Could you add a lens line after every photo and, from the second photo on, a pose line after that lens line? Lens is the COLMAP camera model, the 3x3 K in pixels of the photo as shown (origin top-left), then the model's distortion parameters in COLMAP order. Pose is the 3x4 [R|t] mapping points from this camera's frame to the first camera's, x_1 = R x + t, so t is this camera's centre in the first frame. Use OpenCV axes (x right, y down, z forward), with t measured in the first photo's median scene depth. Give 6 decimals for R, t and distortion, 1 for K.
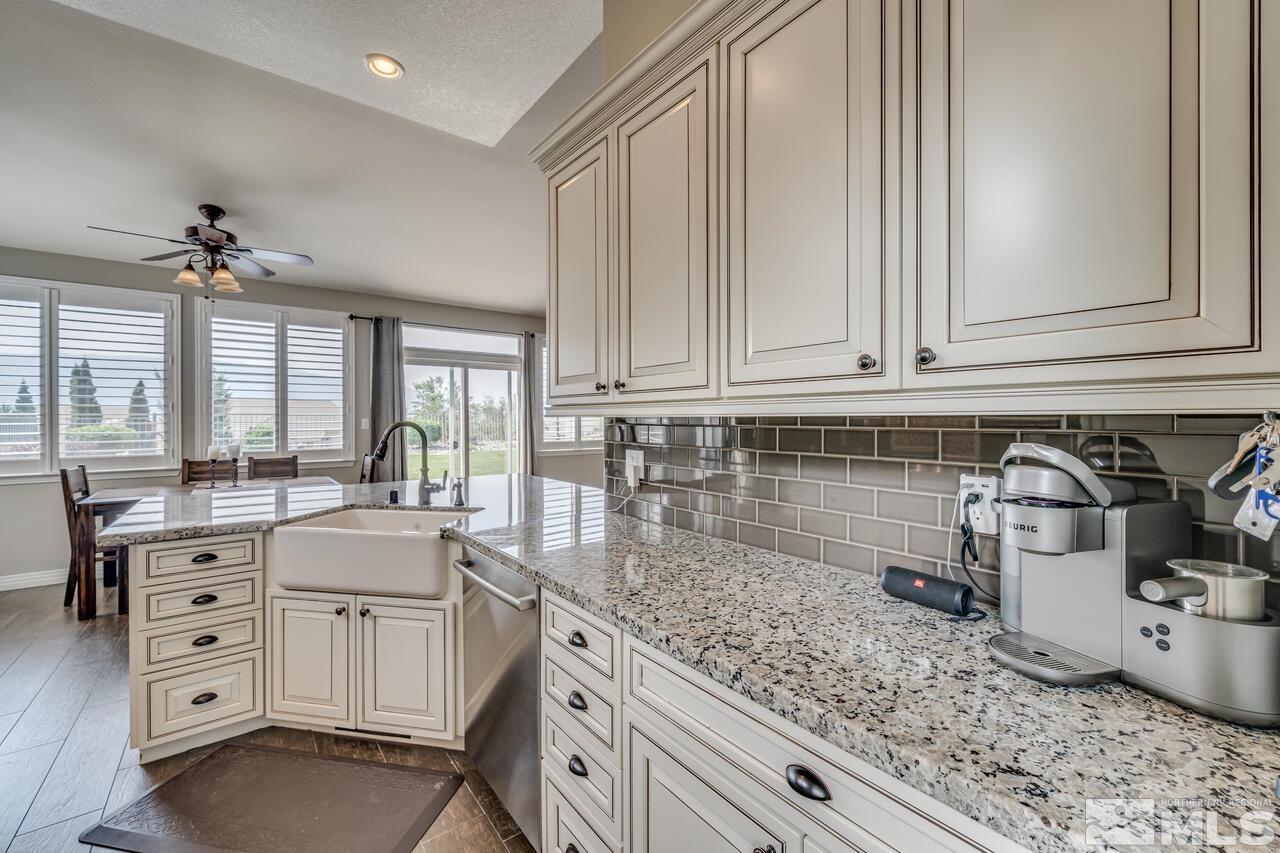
lens RADIAL K [[517.8, 0, 640.7], [0, 517.8, 419.9], [0, 0, 1]] dist [0.000779, -0.000229]
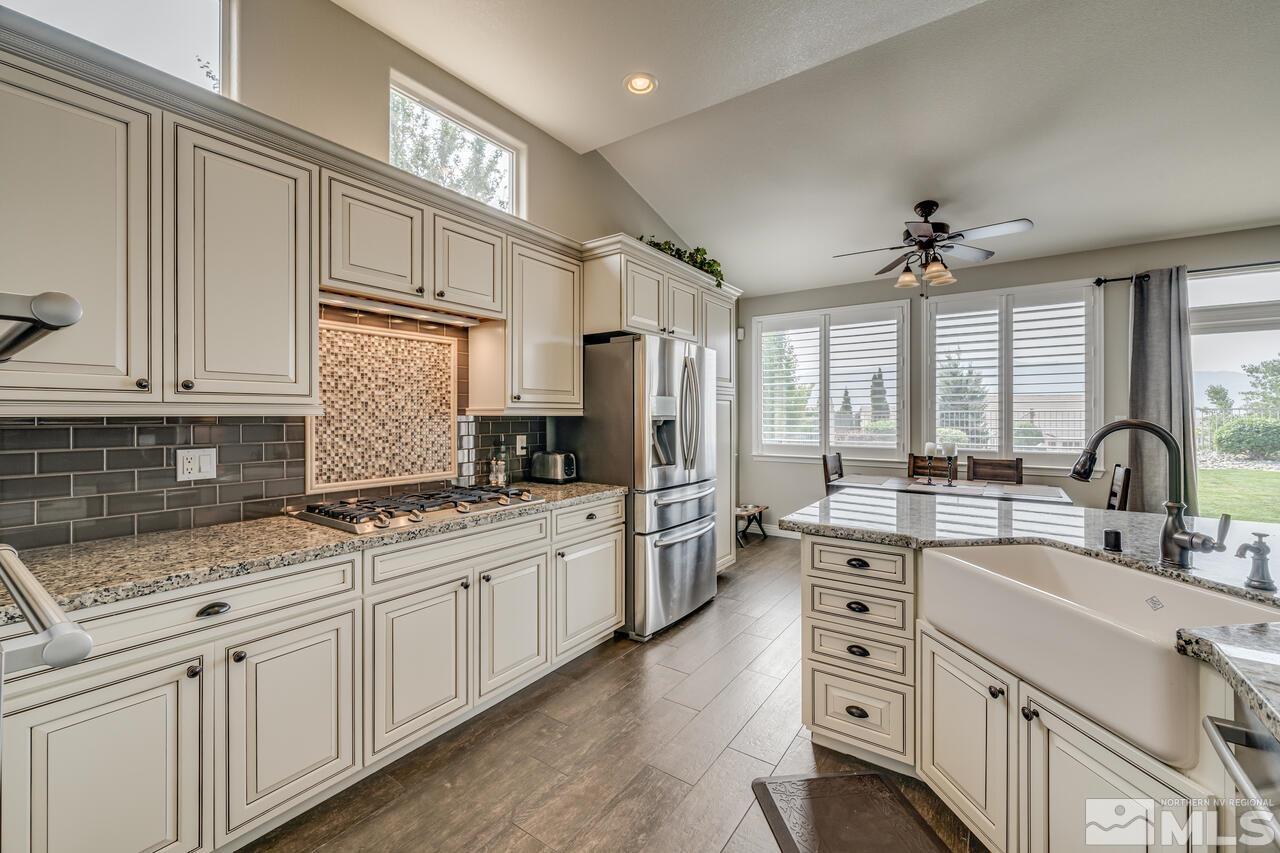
lens RADIAL K [[517.8, 0, 641.8], [0, 517.8, 414.0], [0, 0, 1]] dist [0.000779, -0.000229]
pose [[0.286405, -0.000212, -0.958109, -0.028379], [-0.004751, 0.999987, -0.001641, -0.000382], [0.958097, 0.005022, 0.286400, 0.193462]]
